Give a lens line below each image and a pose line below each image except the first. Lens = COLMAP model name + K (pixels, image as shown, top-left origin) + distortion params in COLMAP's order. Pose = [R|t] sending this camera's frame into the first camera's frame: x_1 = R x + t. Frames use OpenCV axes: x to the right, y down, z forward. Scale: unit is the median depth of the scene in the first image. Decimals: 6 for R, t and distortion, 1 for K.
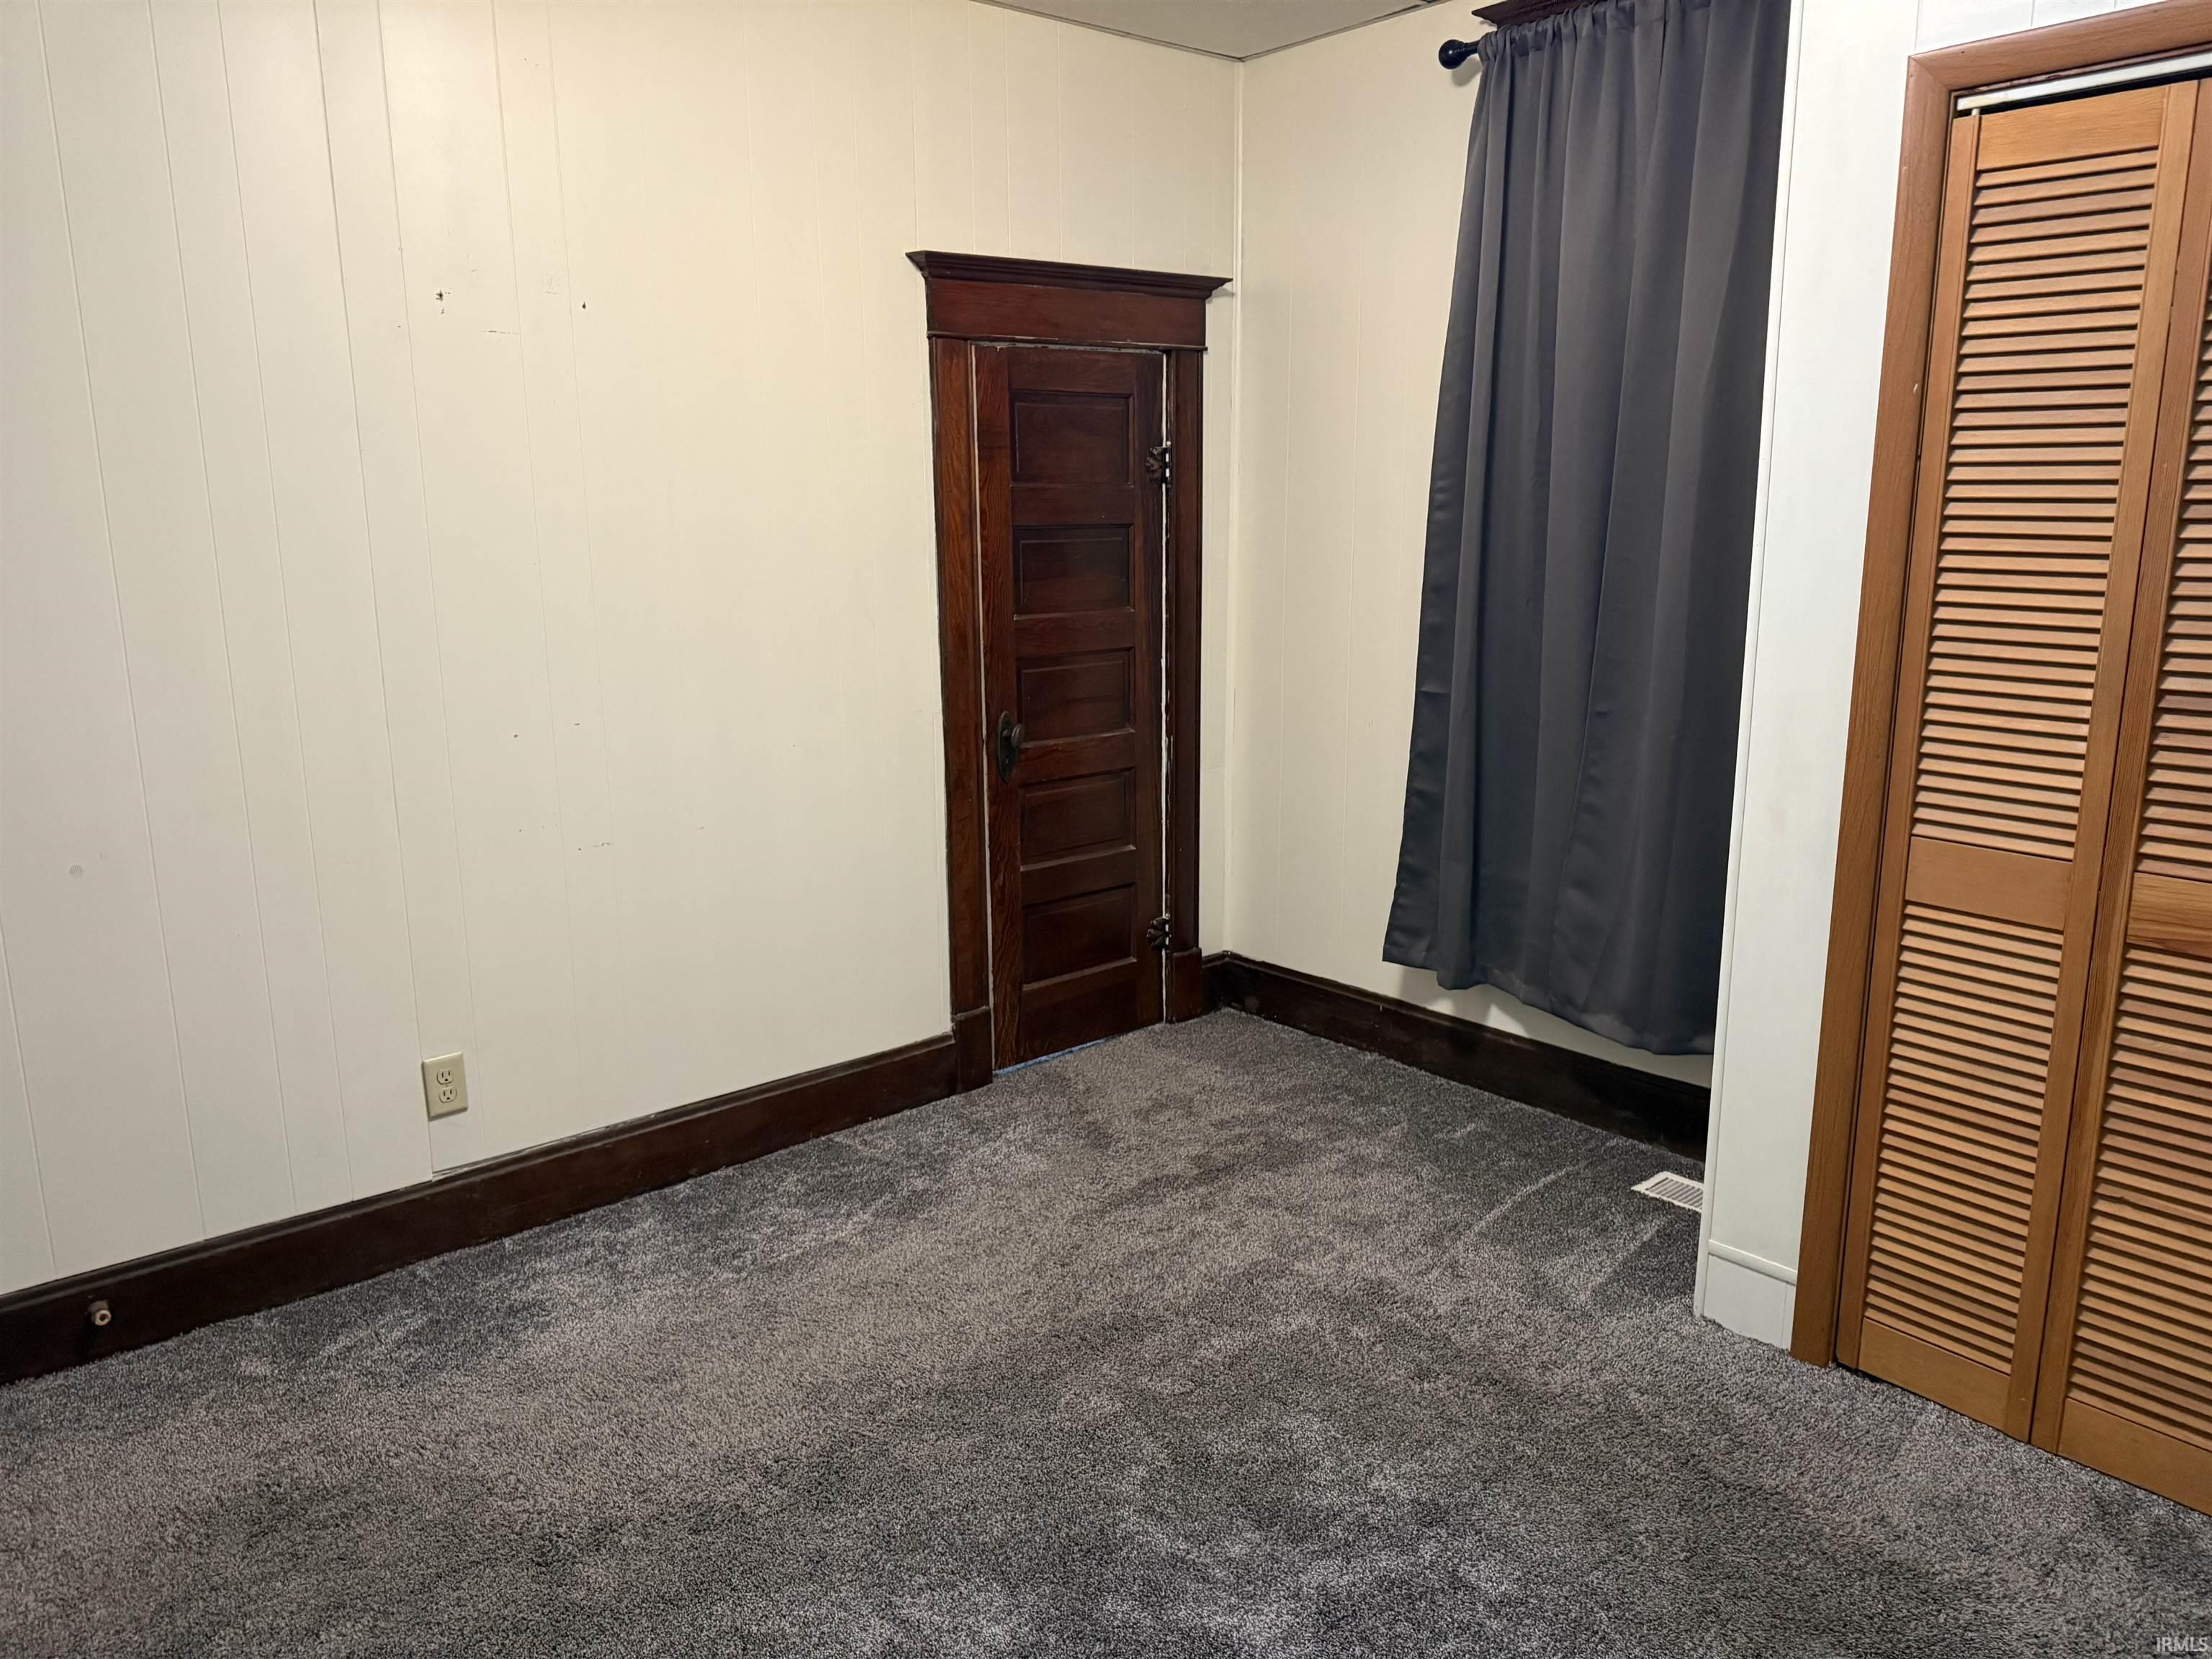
lens RADIAL K [[1560.5, 0, 1099.2], [0, 1560.5, 835.6], [0, 0, 1]] dist [0.094823, -0.001918]
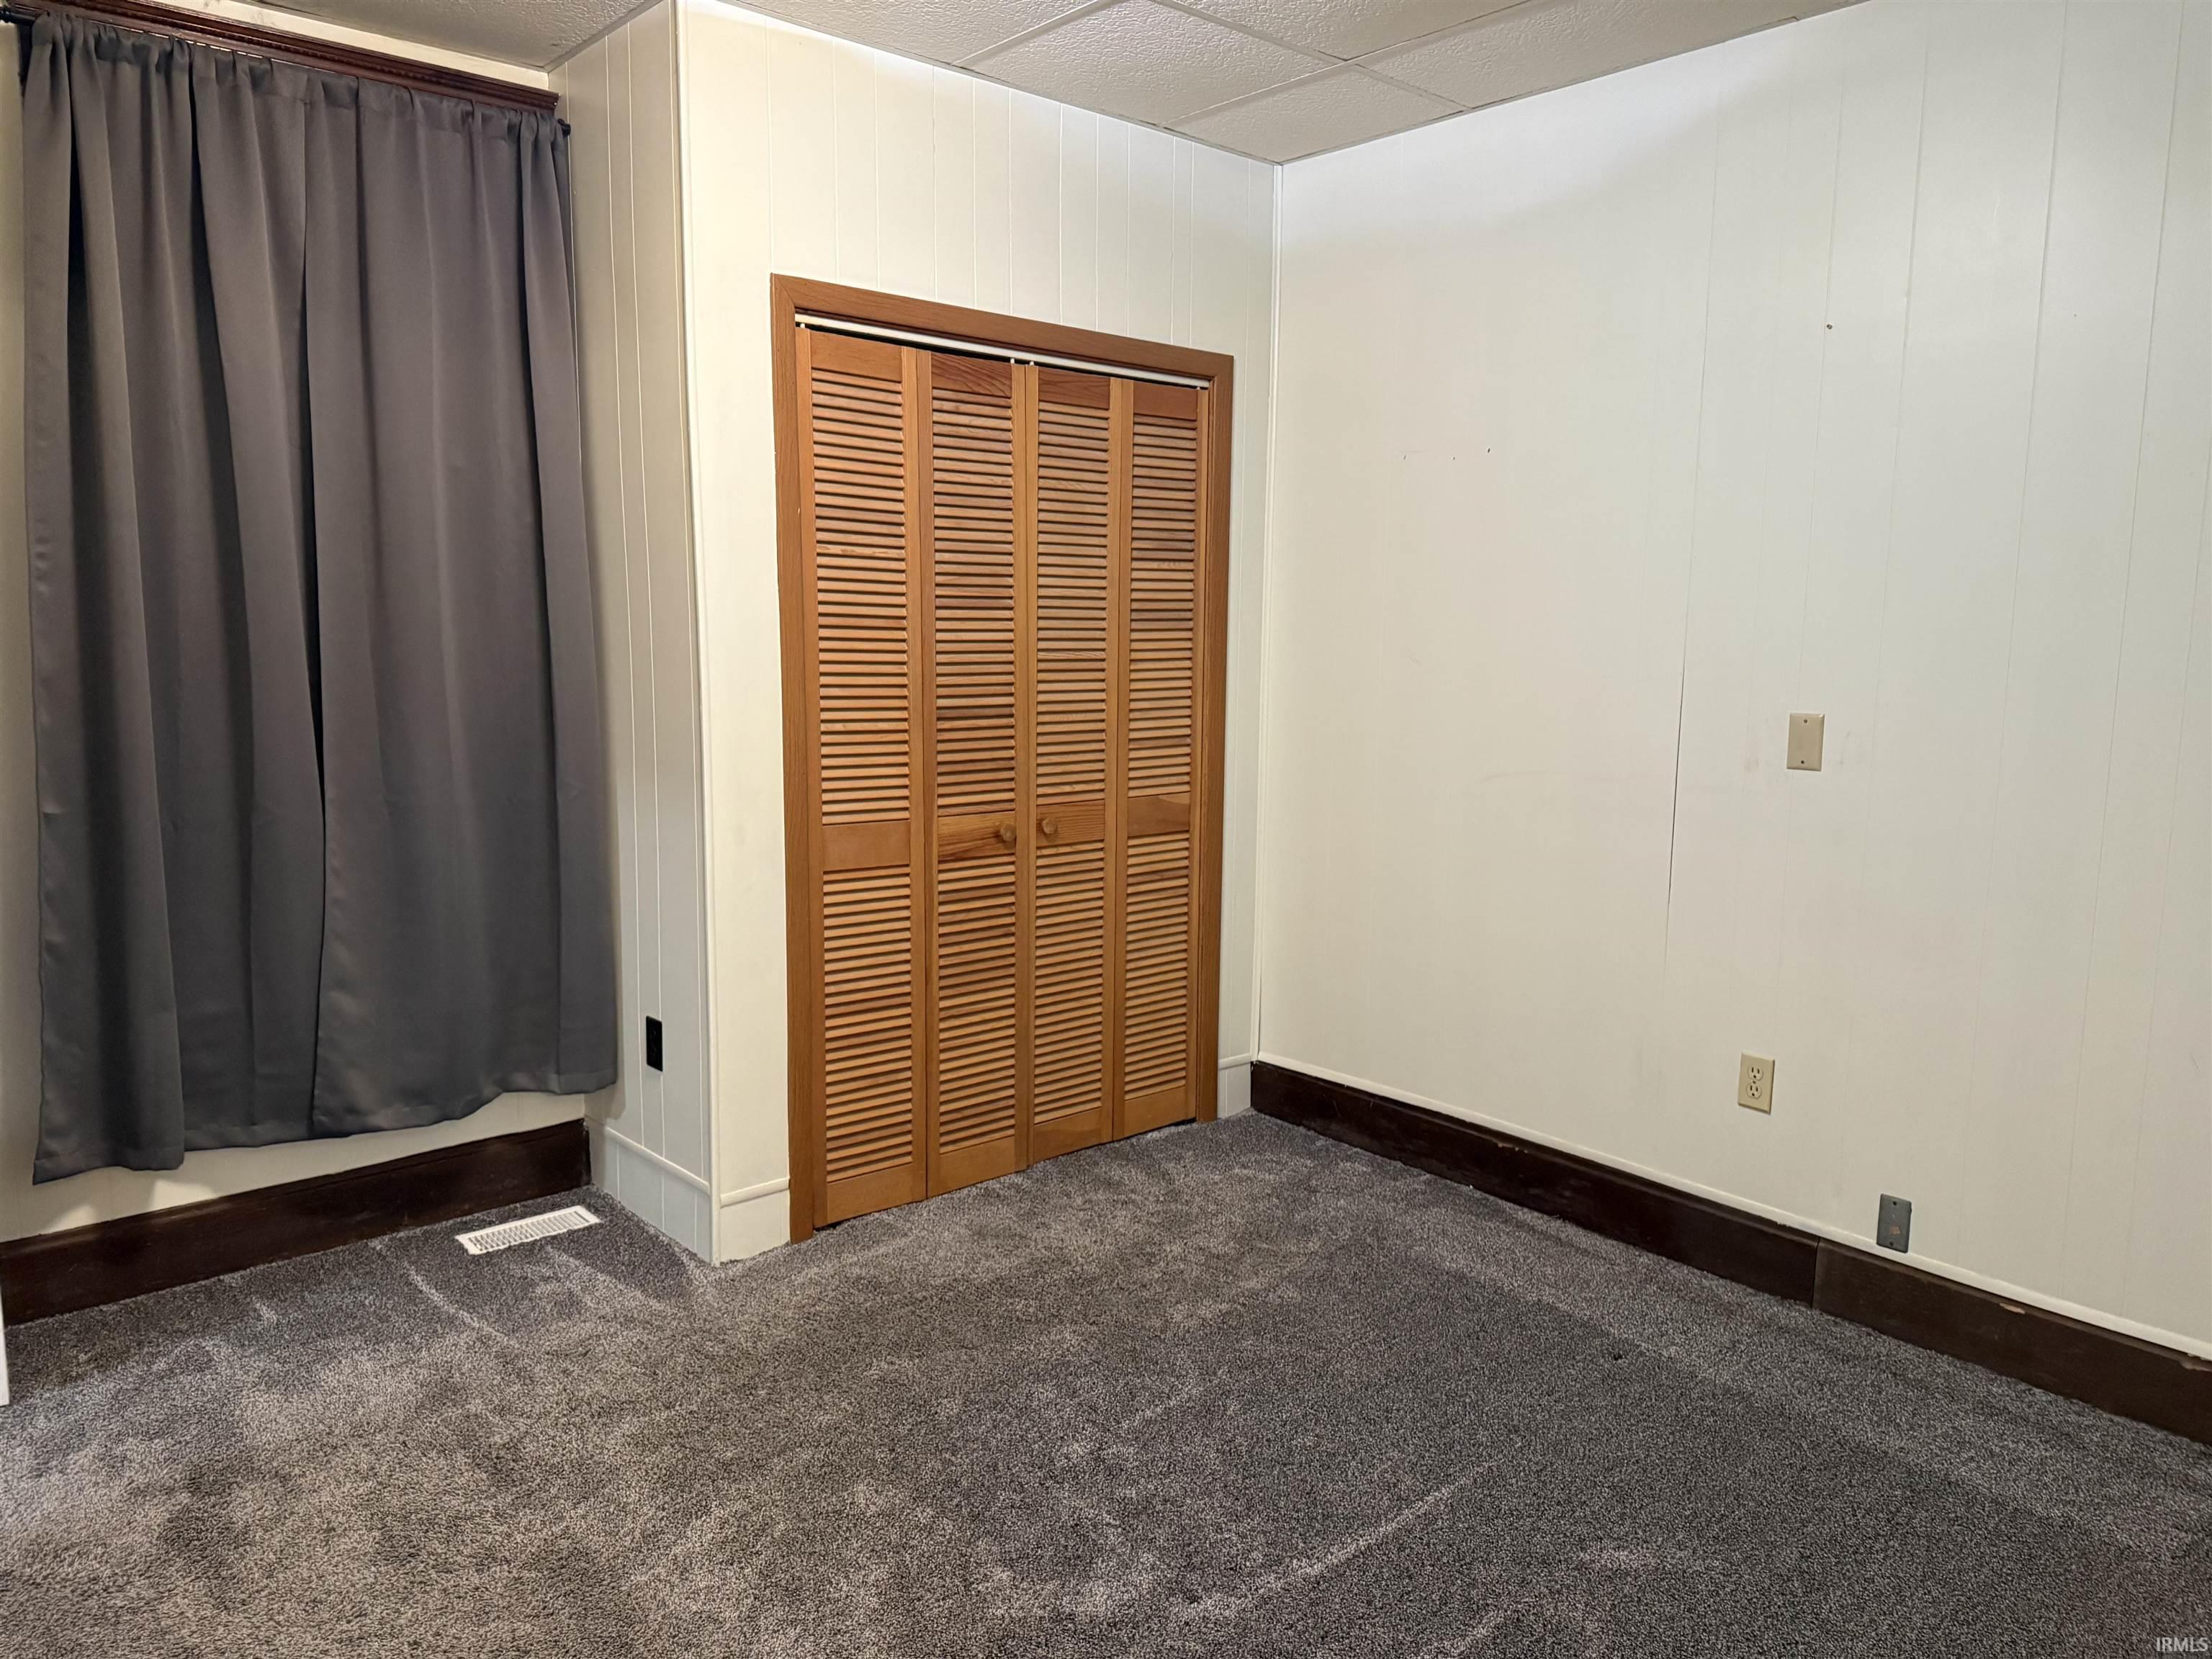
lens RADIAL K [[1560.5, 0, 1099.2], [0, 1560.5, 835.6], [0, 0, 1]] dist [0.094823, -0.001918]
pose [[0.006964, -0.125325, 0.992091, -0.774602], [0.197942, 0.972657, 0.121481, -0.099015], [-0.980189, 0.195531, 0.031581, 0.656015]]
